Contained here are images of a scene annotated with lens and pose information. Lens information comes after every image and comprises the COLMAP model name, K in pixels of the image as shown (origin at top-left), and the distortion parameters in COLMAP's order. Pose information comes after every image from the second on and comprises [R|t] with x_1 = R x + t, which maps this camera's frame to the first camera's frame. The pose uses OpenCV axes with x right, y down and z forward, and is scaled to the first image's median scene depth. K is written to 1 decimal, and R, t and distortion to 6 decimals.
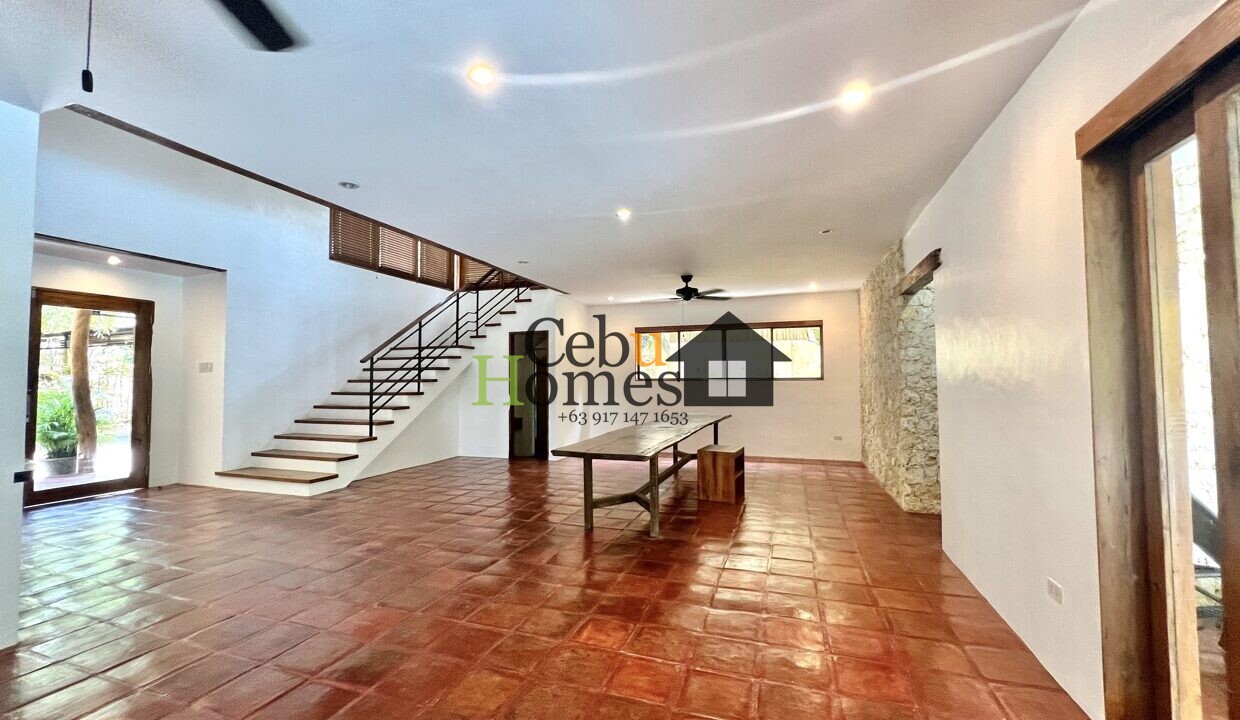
lens RADIAL K [[492.2, 0, 611.8], [0, 492.2, 360.0], [0, 0, 1]] dist [0.001751, 0.001072]
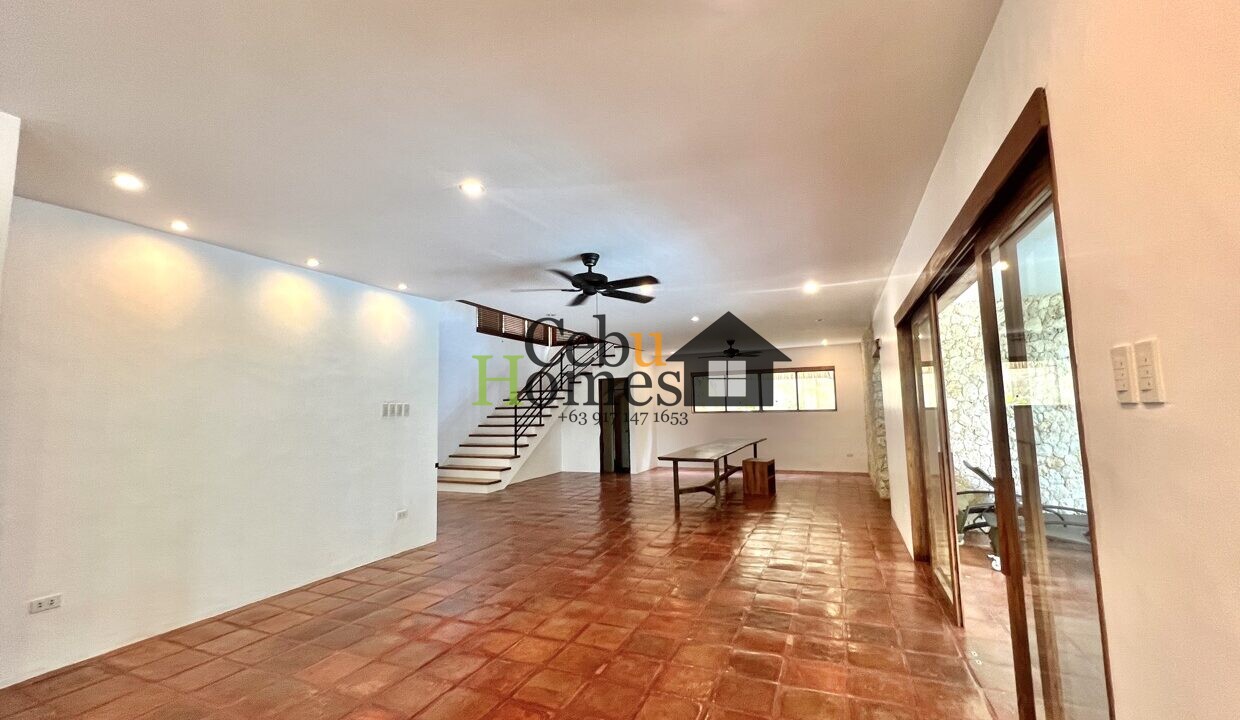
lens RADIAL K [[496.0, 0, 616.8], [0, 496.0, 360.3], [0, 0, 1]] dist [-0.002458, -0.000122]
pose [[0.997704, -0.021141, -0.064336, -0.088335], [0.017483, 0.998227, -0.056904, -0.036801], [0.065425, 0.055649, 0.996305, -0.463607]]
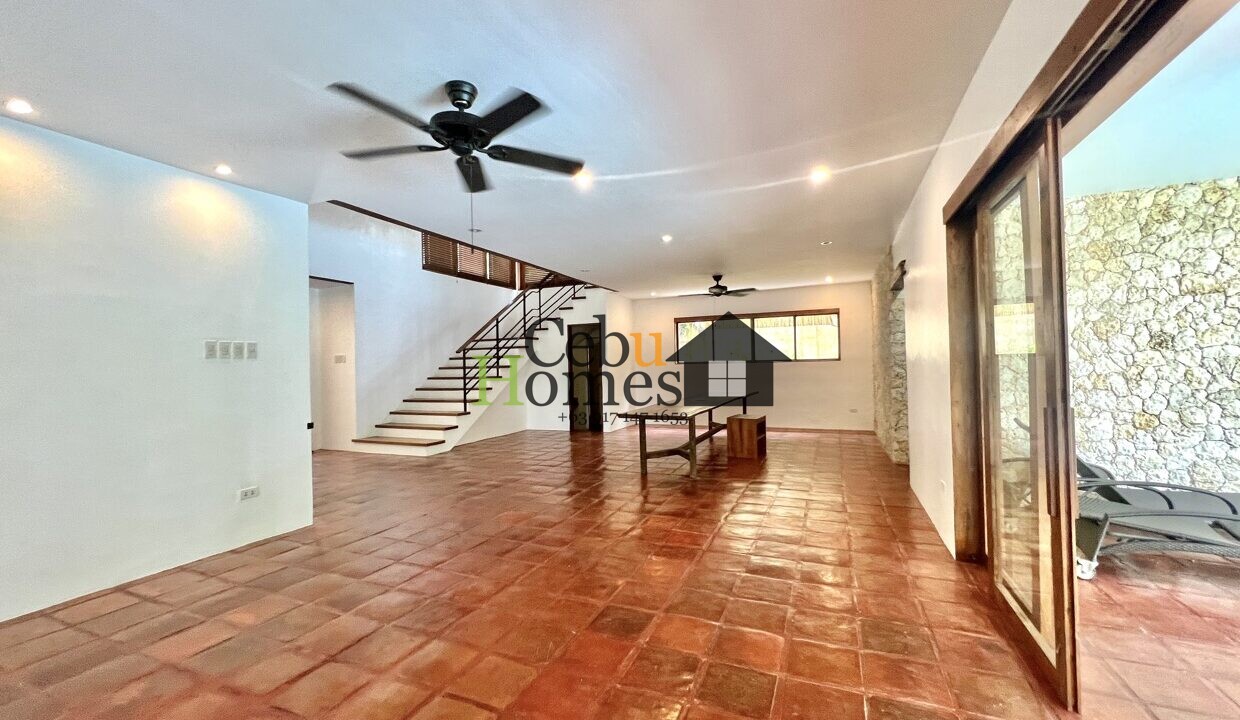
lens RADIAL K [[492.2, 0, 615.7], [0, 492.2, 359.9], [0, 0, 1]] dist [0.001751, 0.001072]
pose [[0.997569, -0.017988, -0.067318, -0.018879], [0.019974, 0.999381, 0.028954, -0.005424], [0.066755, -0.030228, 0.997311, -0.223729]]
